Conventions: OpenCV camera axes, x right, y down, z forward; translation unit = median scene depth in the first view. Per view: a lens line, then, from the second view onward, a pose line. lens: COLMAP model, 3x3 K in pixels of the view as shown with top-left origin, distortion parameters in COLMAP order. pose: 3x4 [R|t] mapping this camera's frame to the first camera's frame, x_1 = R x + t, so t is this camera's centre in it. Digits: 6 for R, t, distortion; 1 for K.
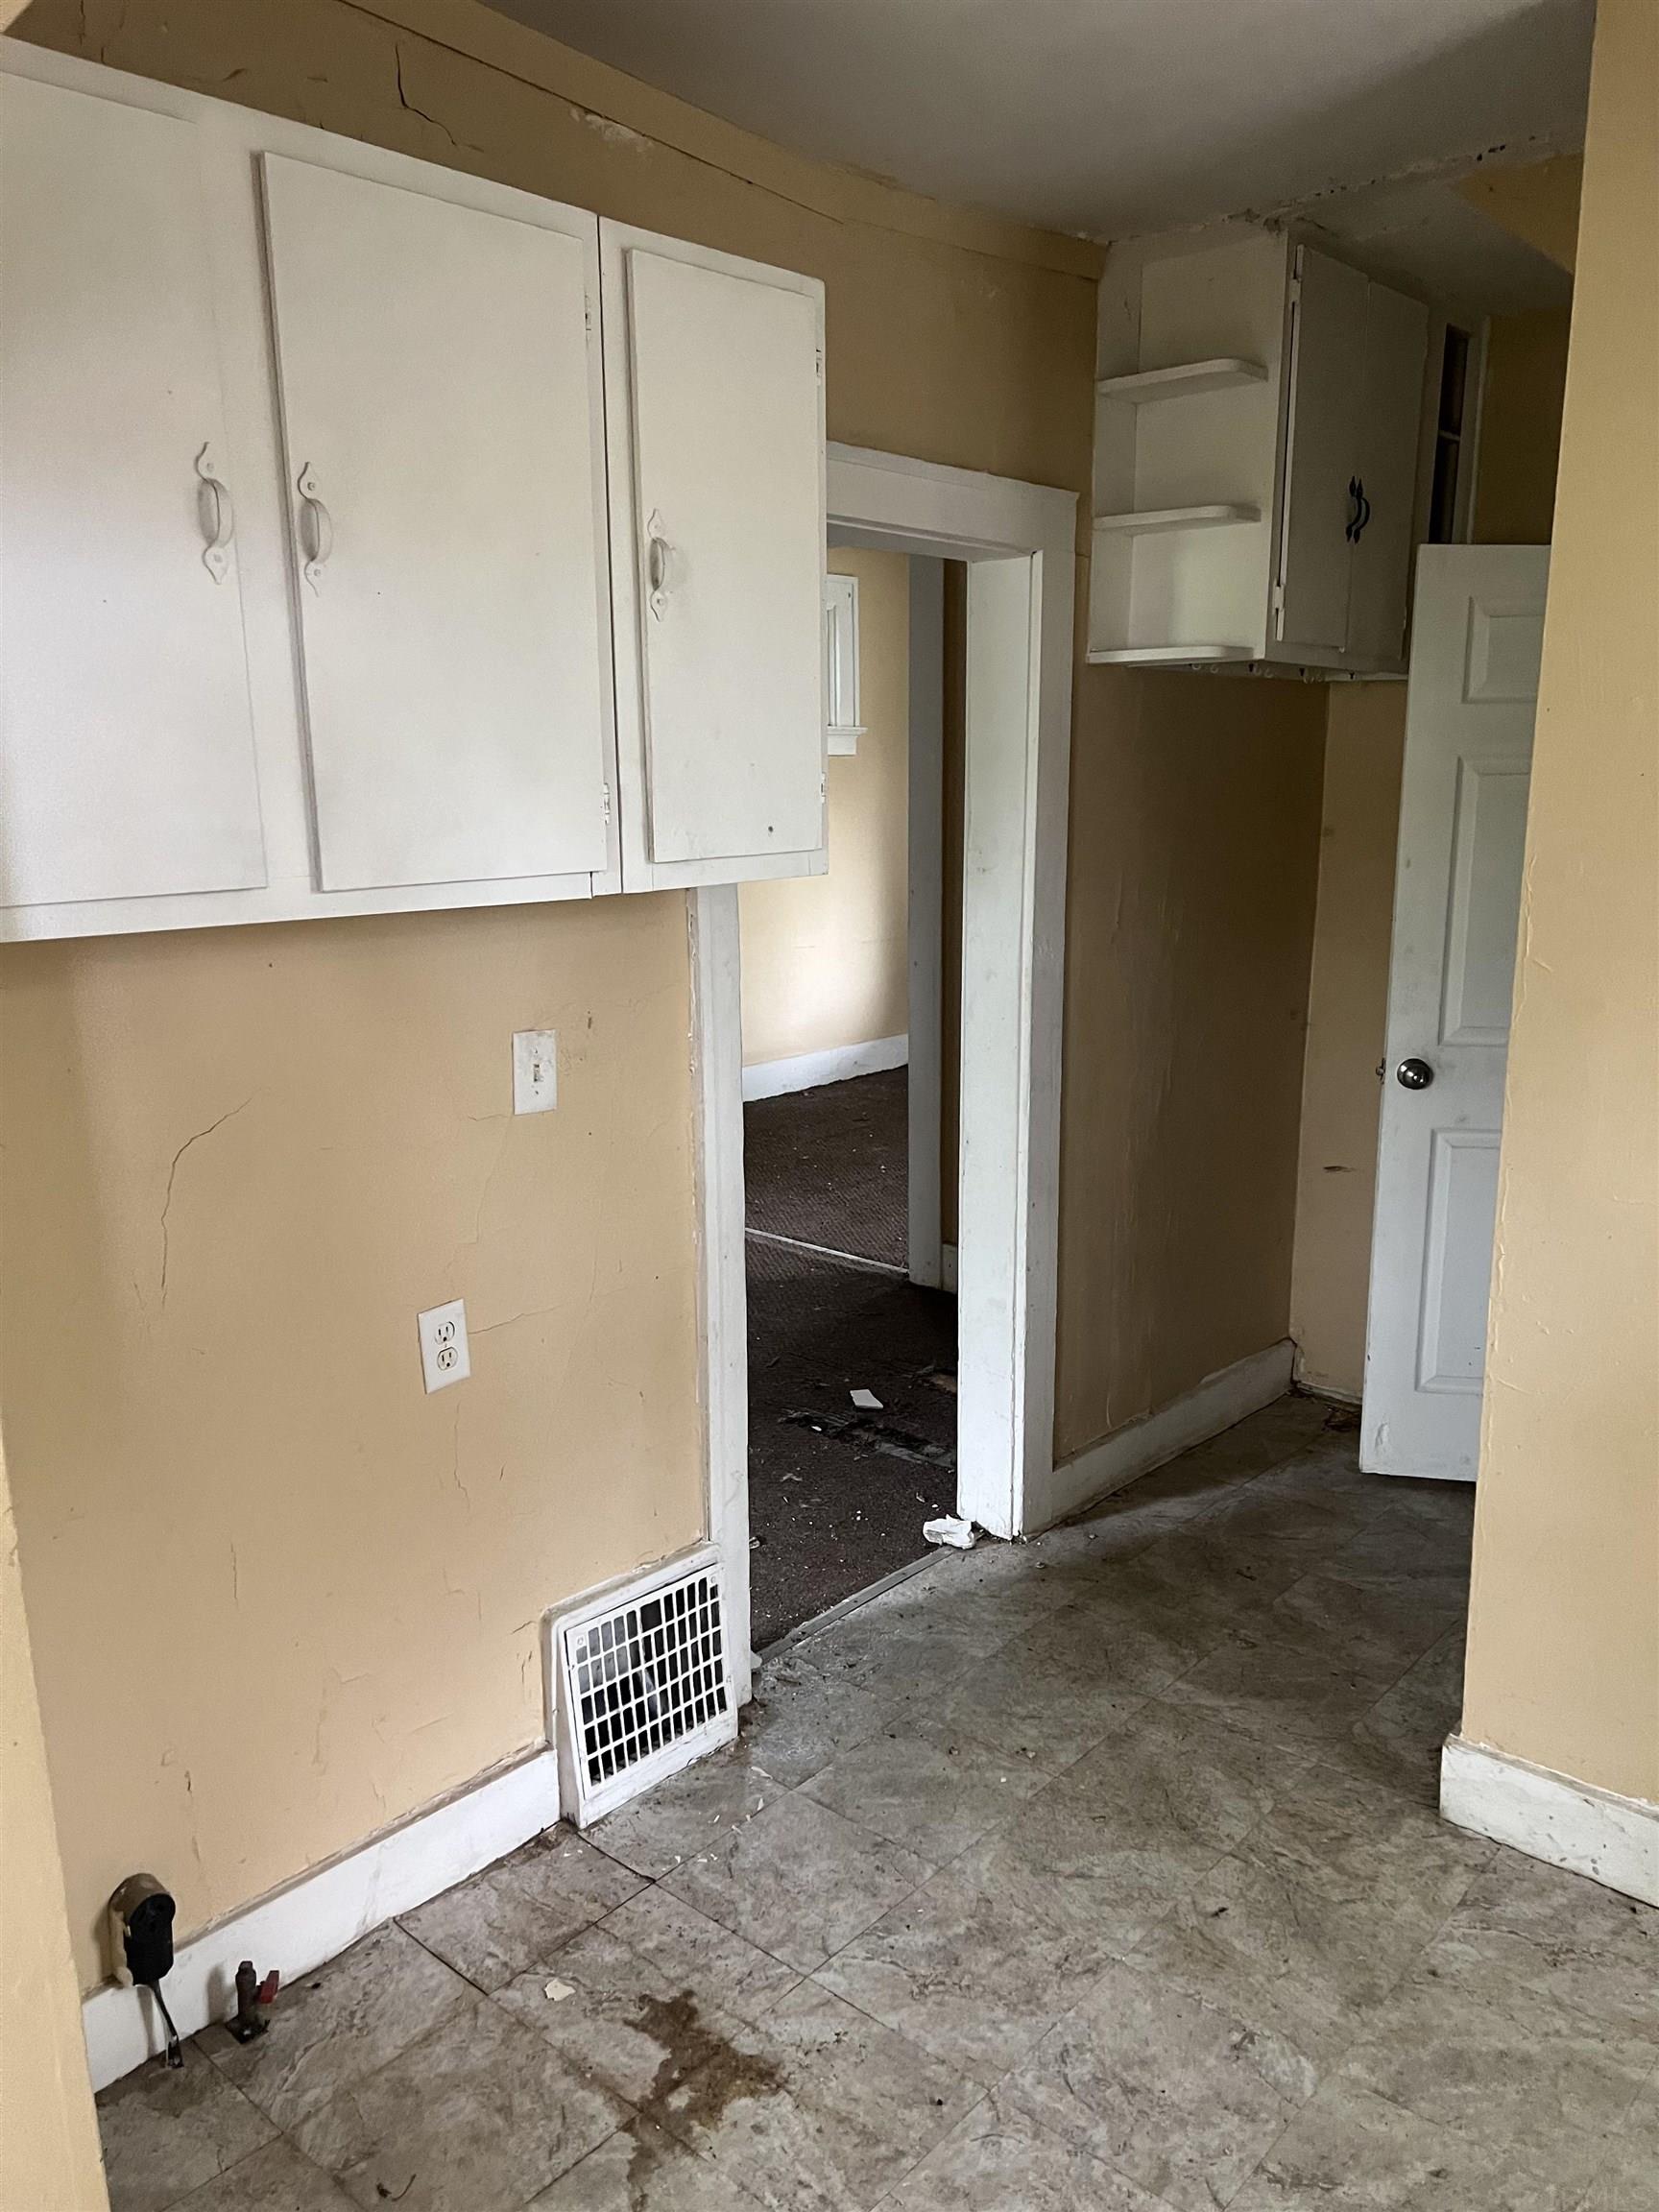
lens RADIAL K [[1662.6, 0, 829.4], [0, 1662.6, 1107.5], [0, 0, 1]] dist [0.022203, -0.028195]
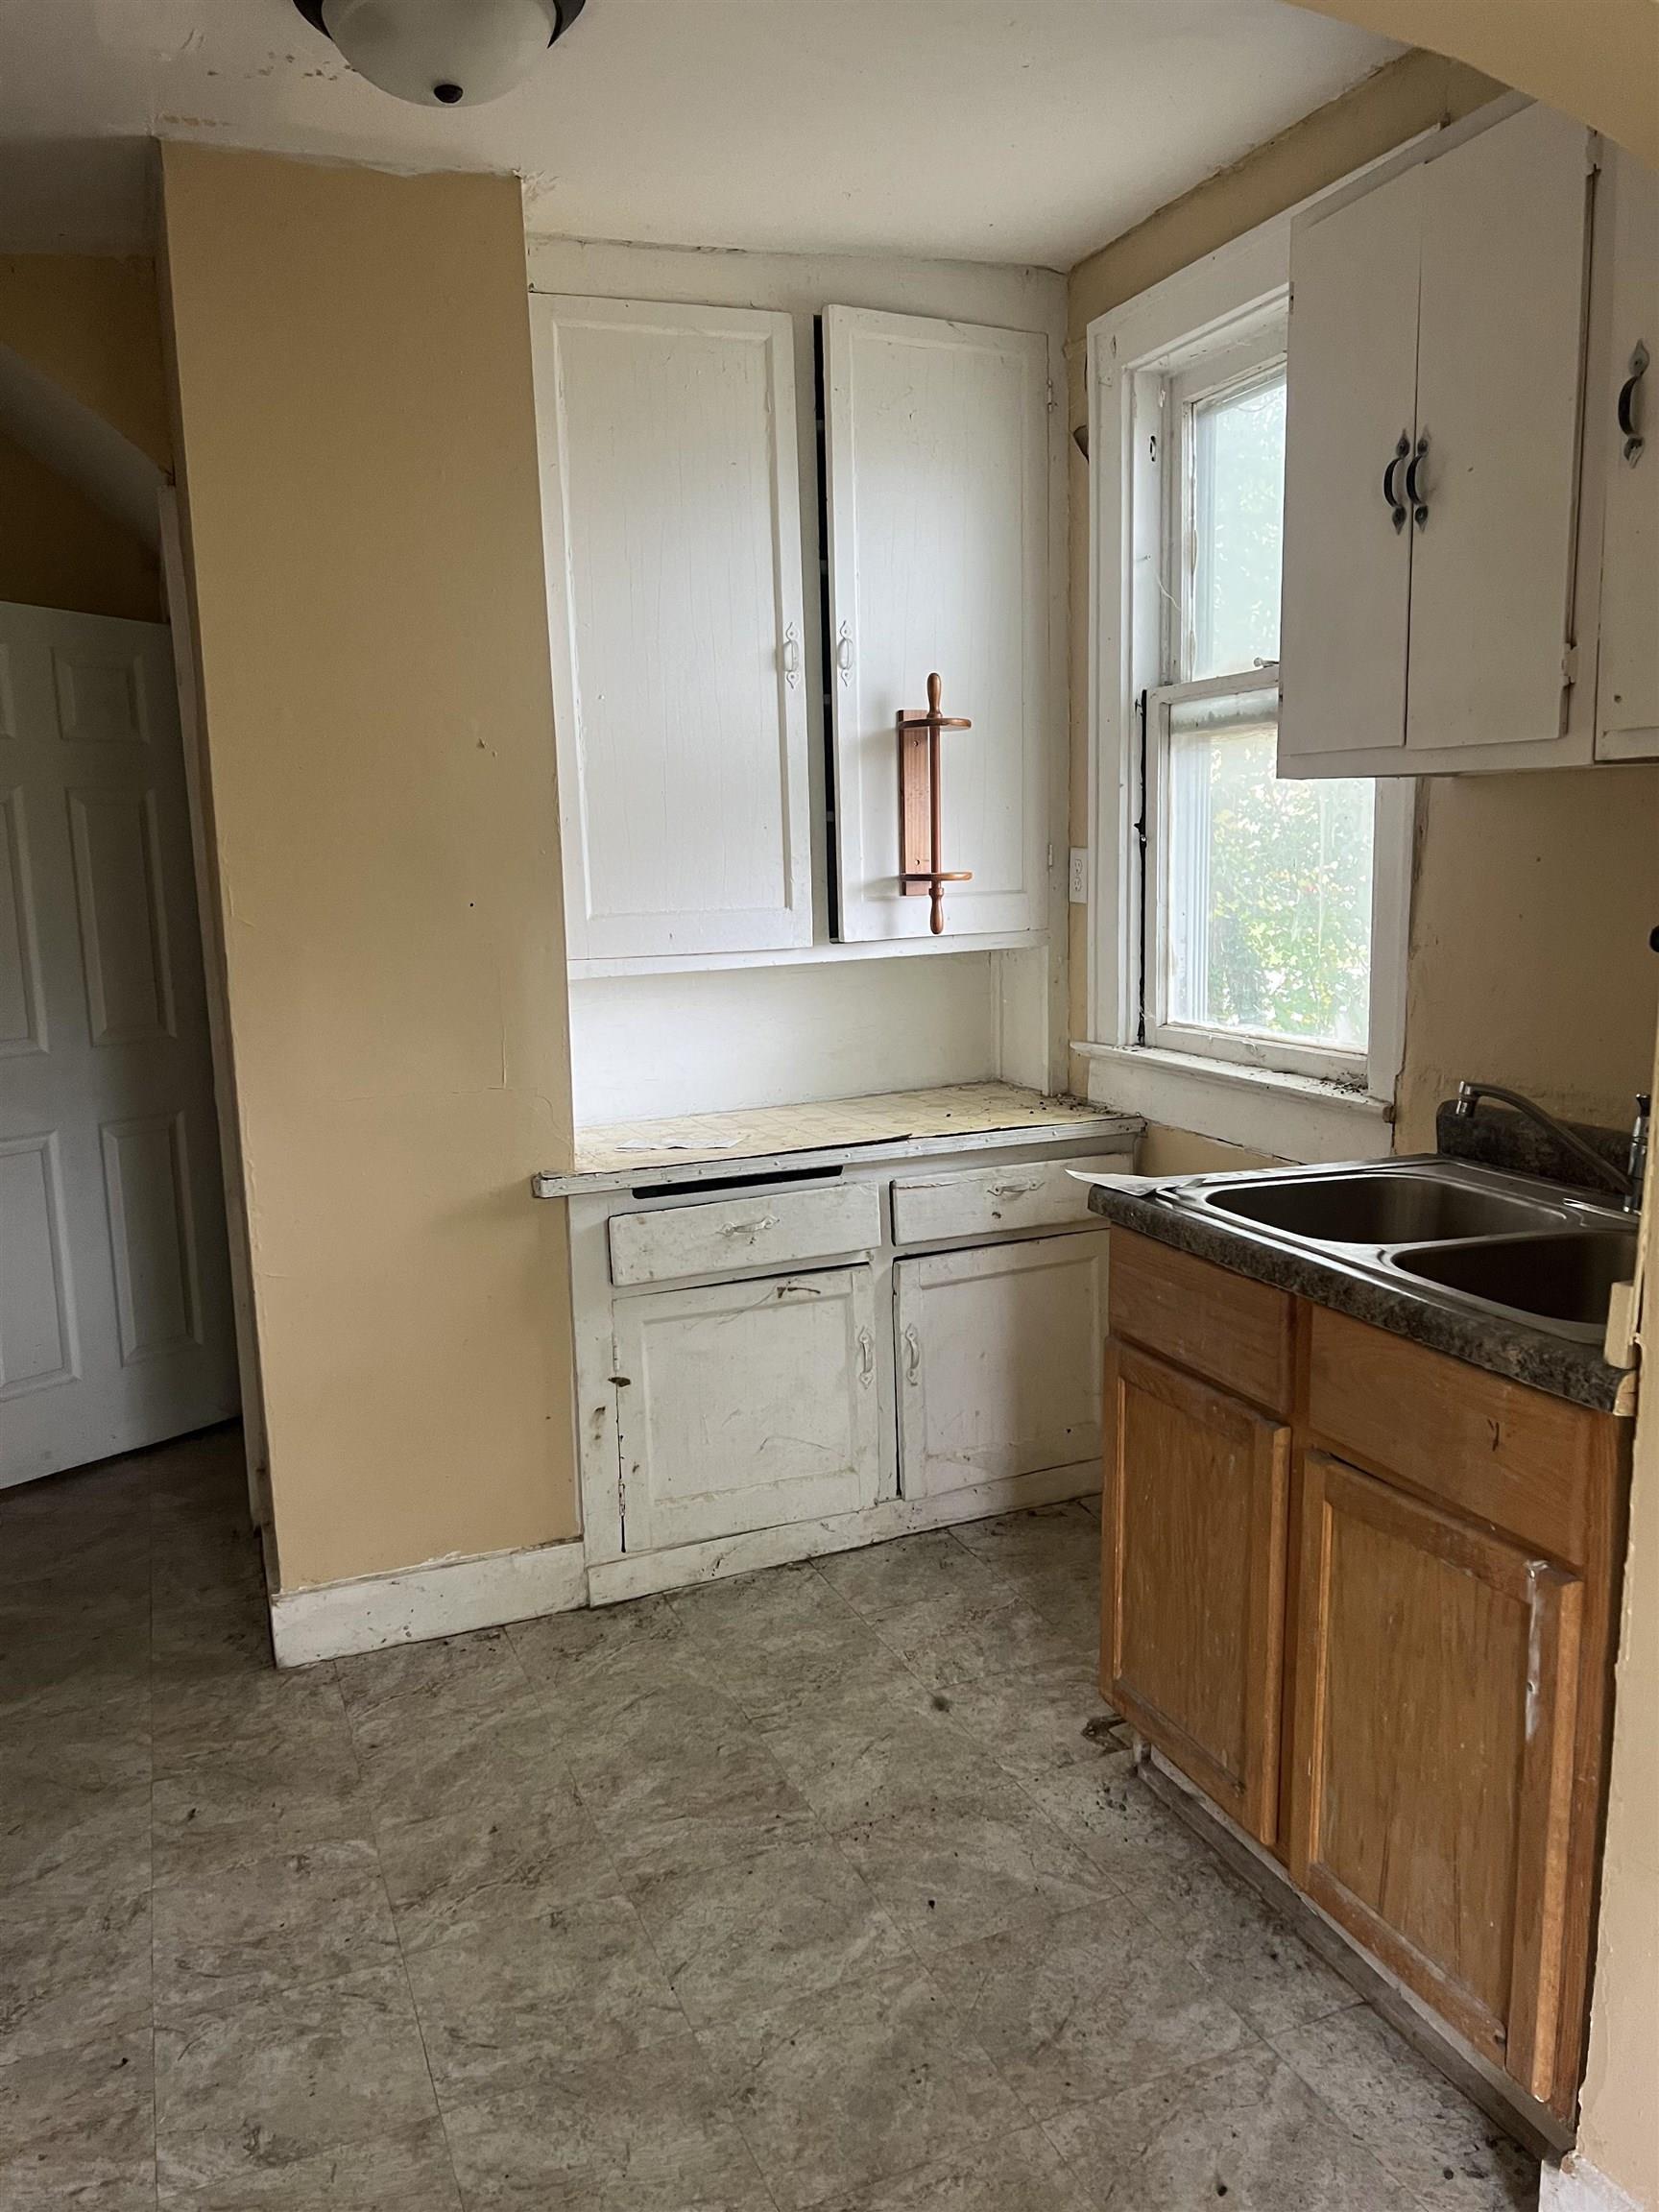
lens RADIAL K [[1662.6, 0, 825.5], [0, 1662.6, 1107.7], [0, 0, 1]] dist [0.022203, -0.028195]
pose [[0.456969, -0.152463, 0.876318, -0.483733], [0.208628, 0.976089, 0.061029, 0.063557], [-0.864670, 0.154936, 0.477851, 0.071400]]
